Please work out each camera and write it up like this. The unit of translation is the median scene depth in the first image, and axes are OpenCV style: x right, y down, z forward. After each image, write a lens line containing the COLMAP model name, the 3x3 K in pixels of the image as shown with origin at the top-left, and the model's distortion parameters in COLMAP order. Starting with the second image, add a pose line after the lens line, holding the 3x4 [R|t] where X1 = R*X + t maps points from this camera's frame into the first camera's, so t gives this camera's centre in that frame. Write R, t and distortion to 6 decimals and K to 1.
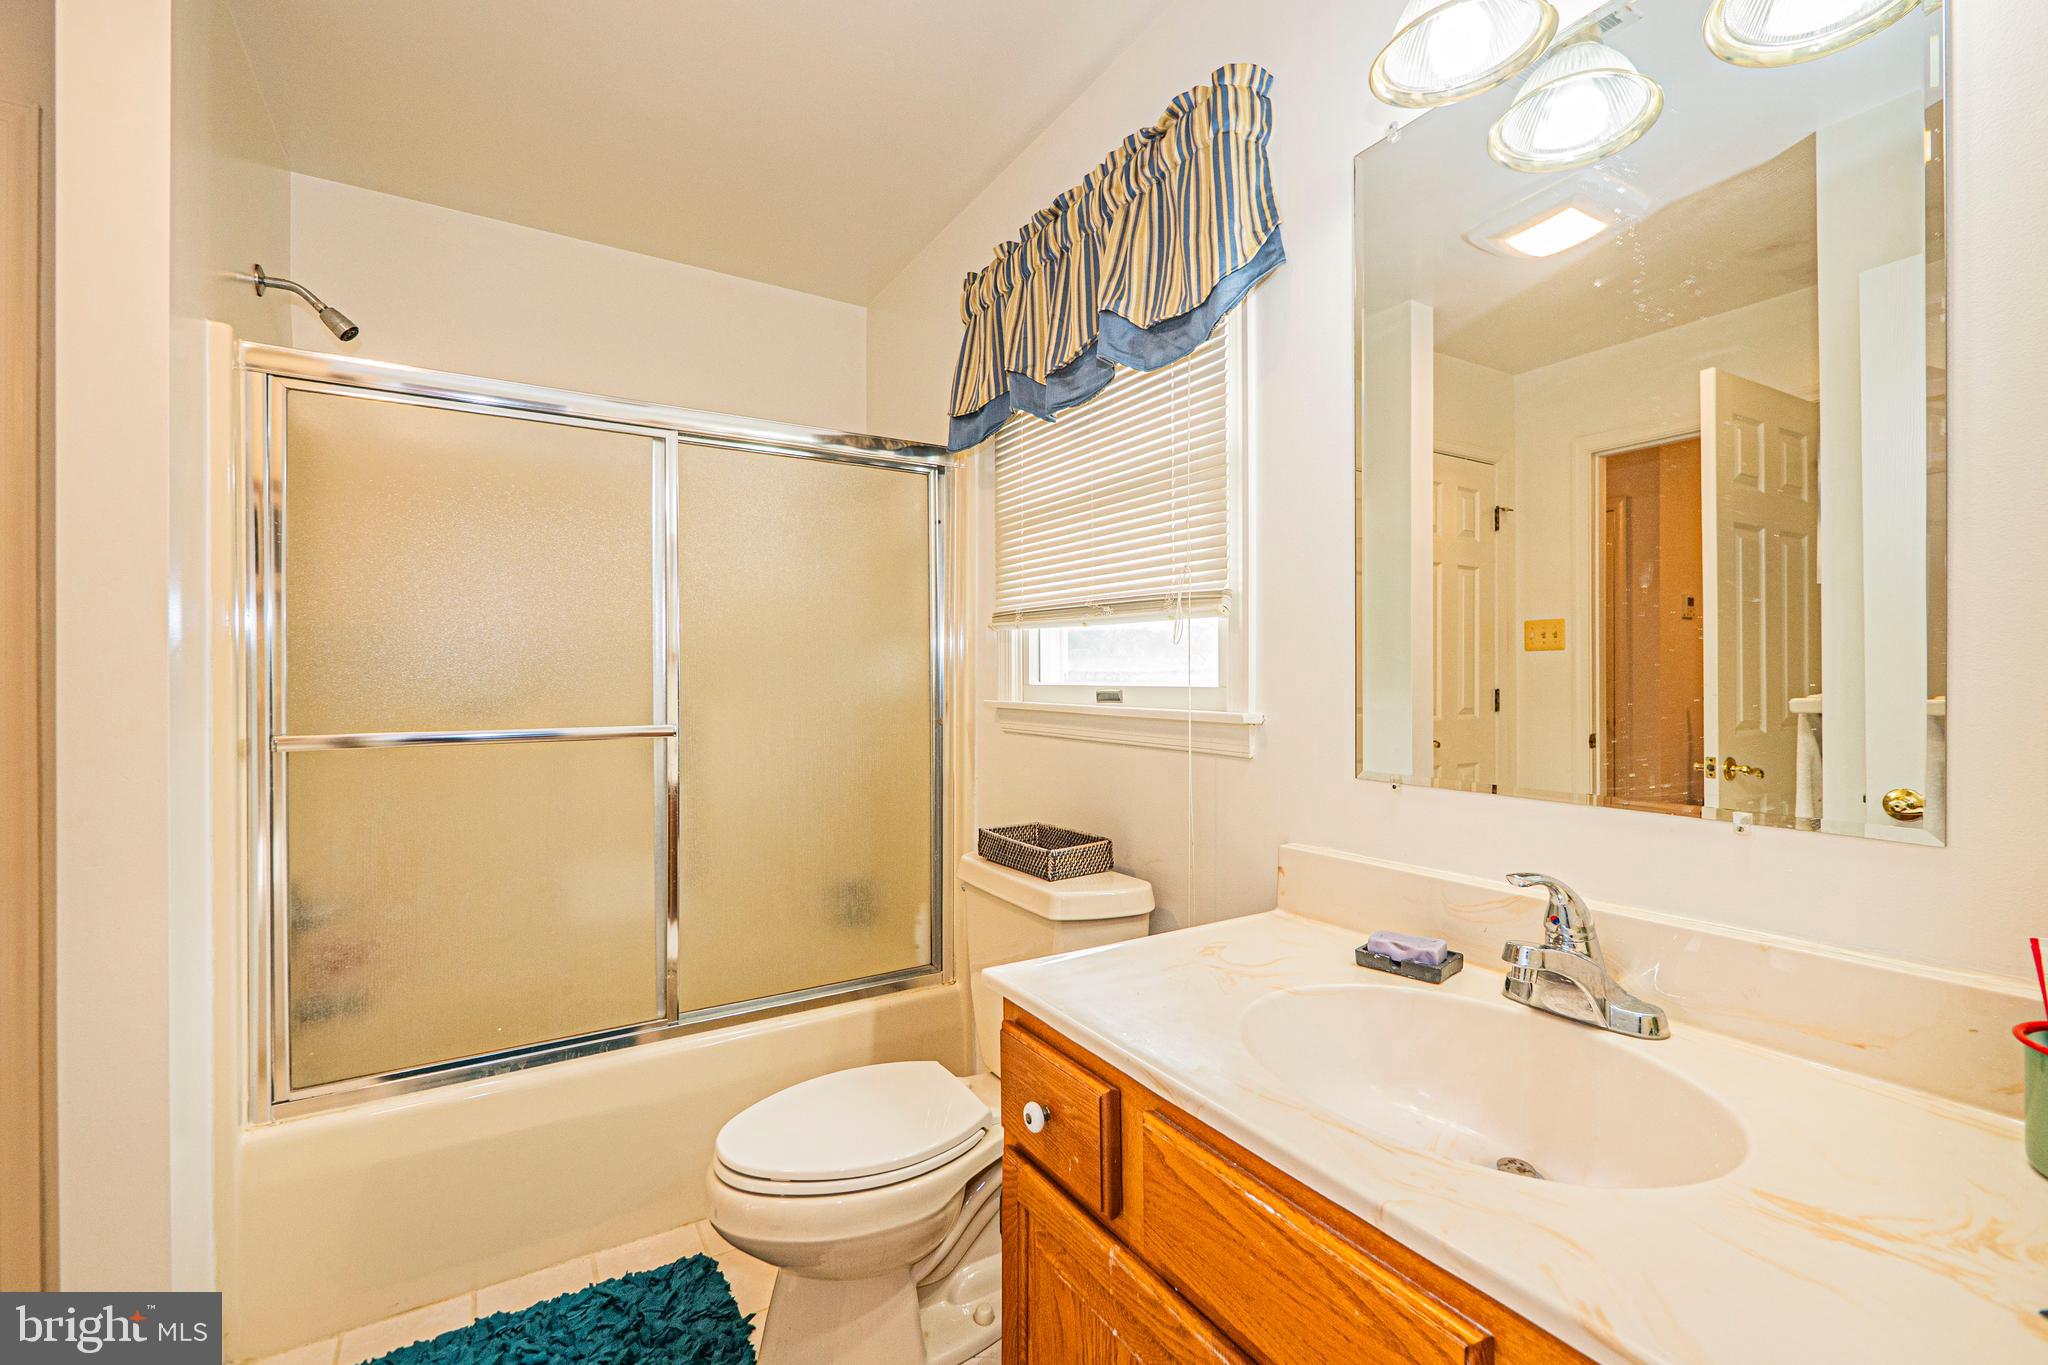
lens RADIAL K [[866.8, 0, 1027.7], [0, 866.8, 680.8], [0, 0, 1]] dist [-0.006566, 0.001138]
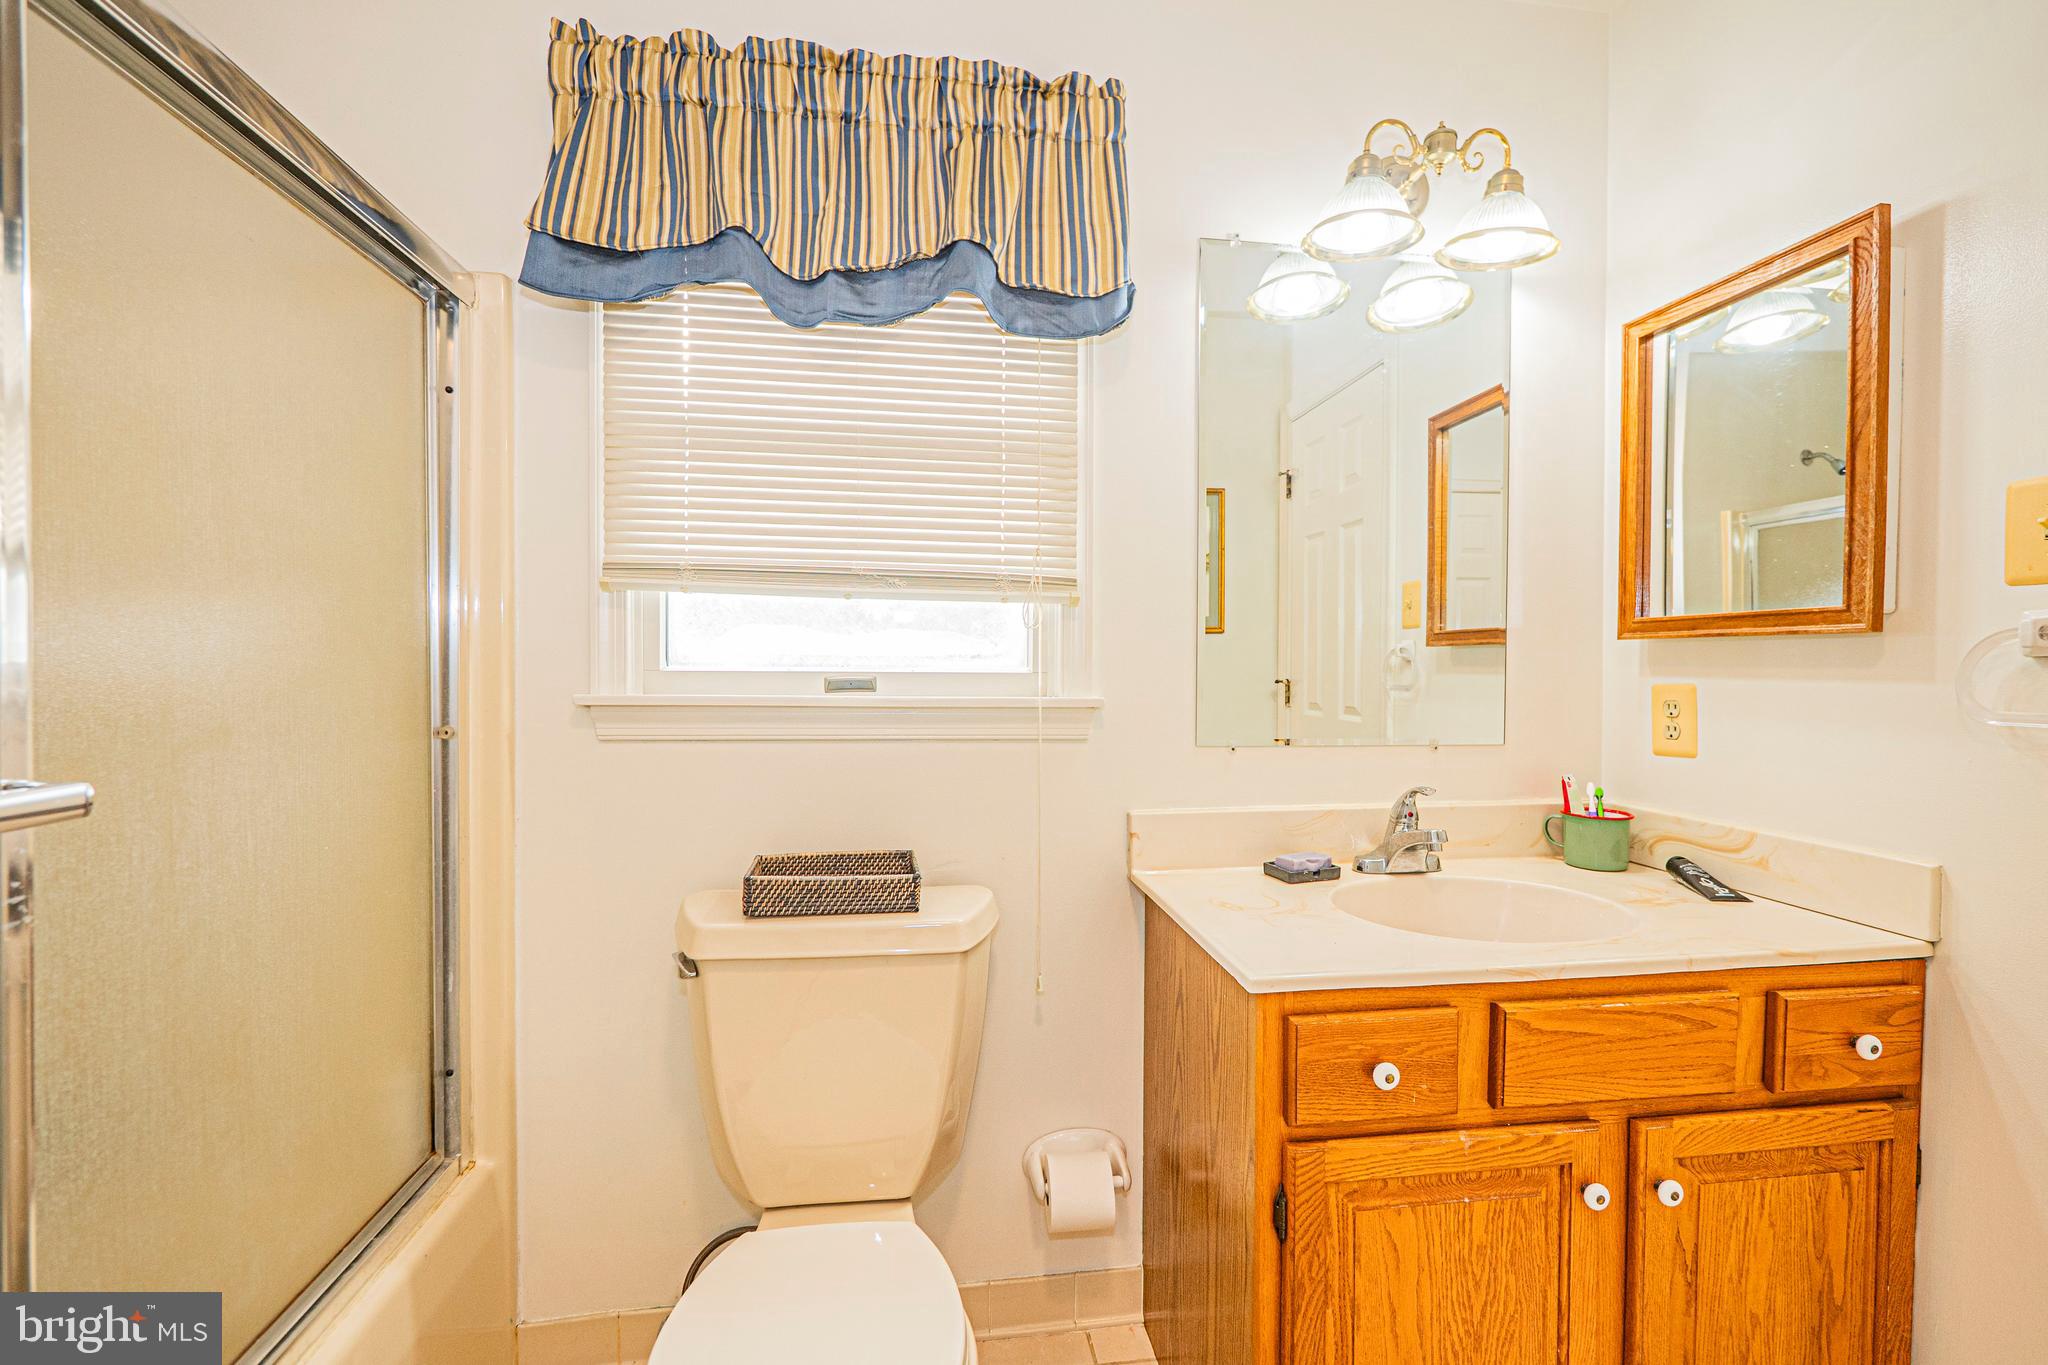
lens RADIAL K [[866.8, 0, 1029.1], [0, 866.8, 680.1], [0, 0, 1]] dist [-0.006566, 0.001138]
pose [[0.406389, -0.011802, 0.913624, -0.674337], [-0.004424, 0.999879, 0.014884, 0.000698], [-0.913689, -0.010090, 0.406288, 0.574533]]
